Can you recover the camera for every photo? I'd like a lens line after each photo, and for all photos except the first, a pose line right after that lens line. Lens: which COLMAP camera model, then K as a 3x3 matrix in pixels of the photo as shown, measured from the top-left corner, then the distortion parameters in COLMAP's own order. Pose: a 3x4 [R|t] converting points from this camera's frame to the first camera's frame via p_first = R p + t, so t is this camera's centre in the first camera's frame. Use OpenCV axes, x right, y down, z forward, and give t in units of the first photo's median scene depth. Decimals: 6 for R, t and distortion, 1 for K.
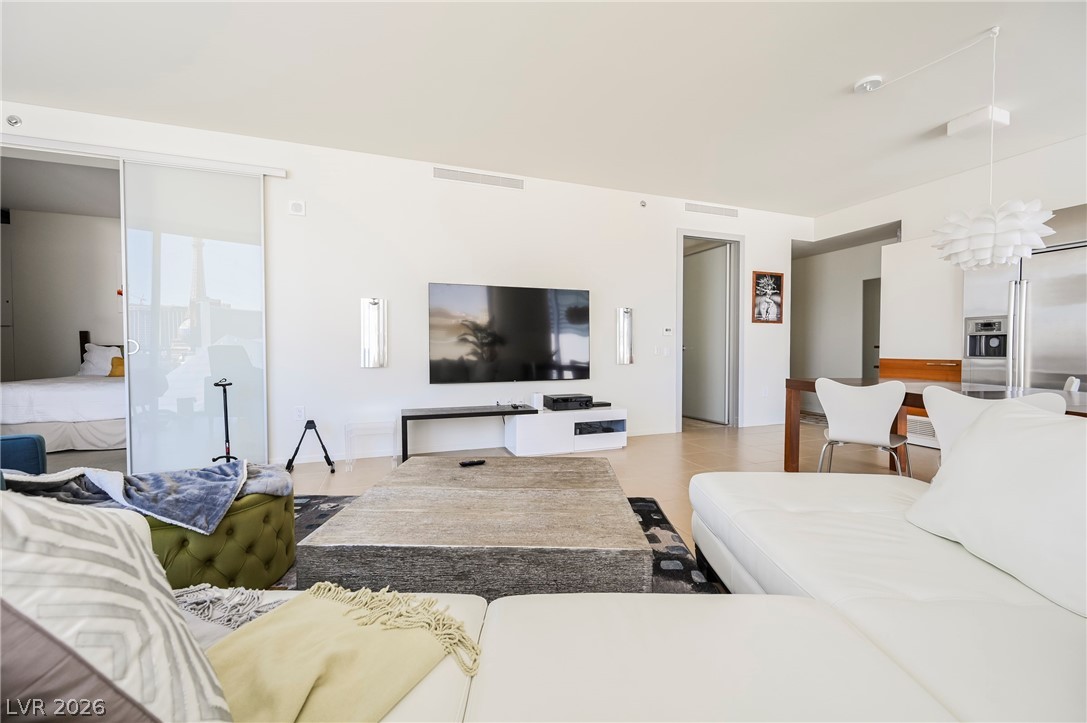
lens RADIAL K [[425.4, 0, 540.9], [0, 425.4, 360.2], [0, 0, 1]] dist [-0.001252, -0.000336]
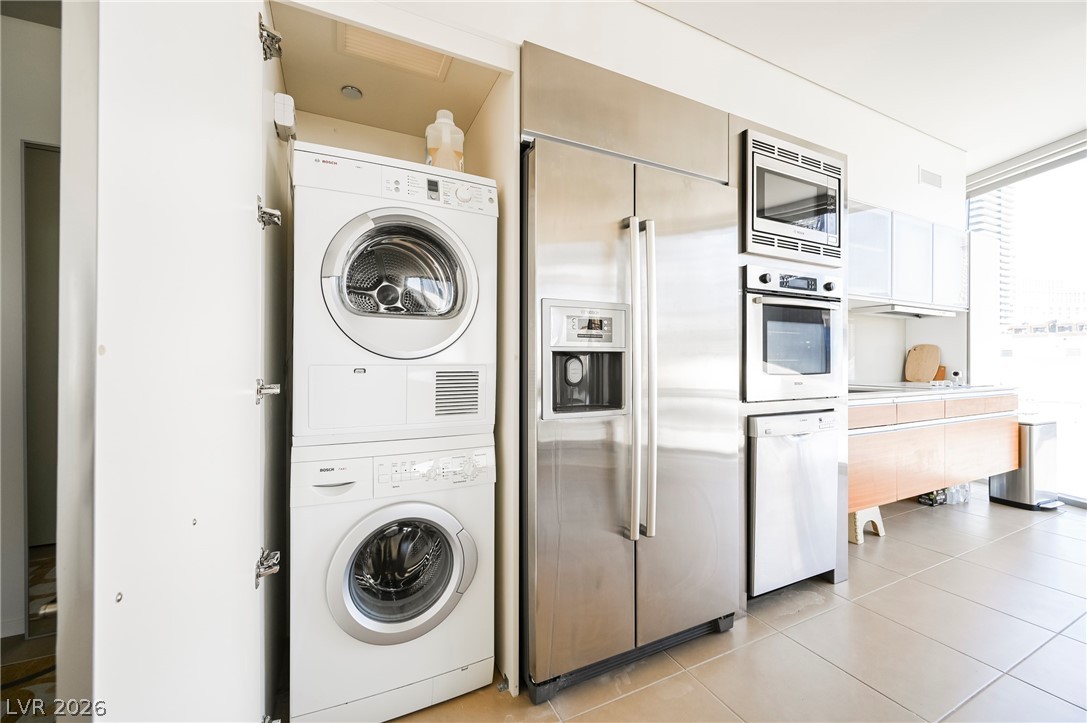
lens RADIAL K [[425.4, 0, 540.9], [0, 425.4, 360.2], [0, 0, 1]] dist [-0.001252, -0.000336]
pose [[-0.099926, 0.002749, 0.994991, 0.664204], [0.027498, 0.999622, -0.000001, -0.051090], [-0.994615, 0.027360, -0.099964, 1.034994]]
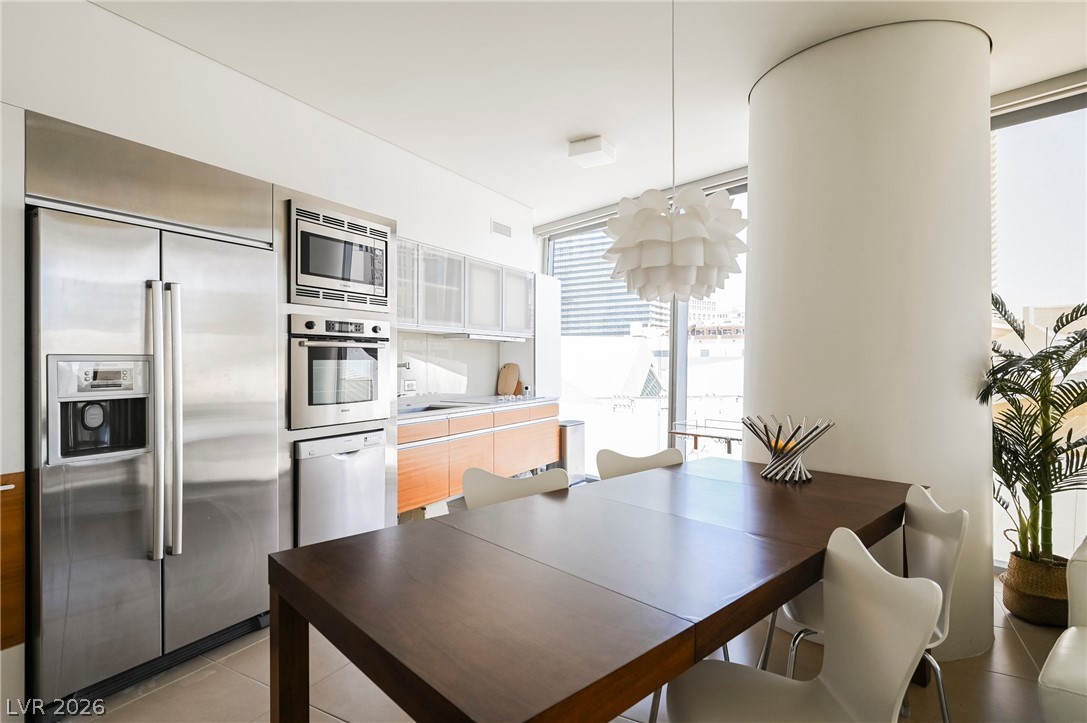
lens RADIAL K [[558.3, 0, 538.3], [0, 558.3, 360.7], [0, 0, 1]] dist [-0.001512, -0.000025]
pose [[-0.646593, 0.002608, 0.762831, 0.355151], [0.024596, 0.999546, 0.017430, -0.092386], [-0.762439, 0.030033, -0.646363, 0.987387]]
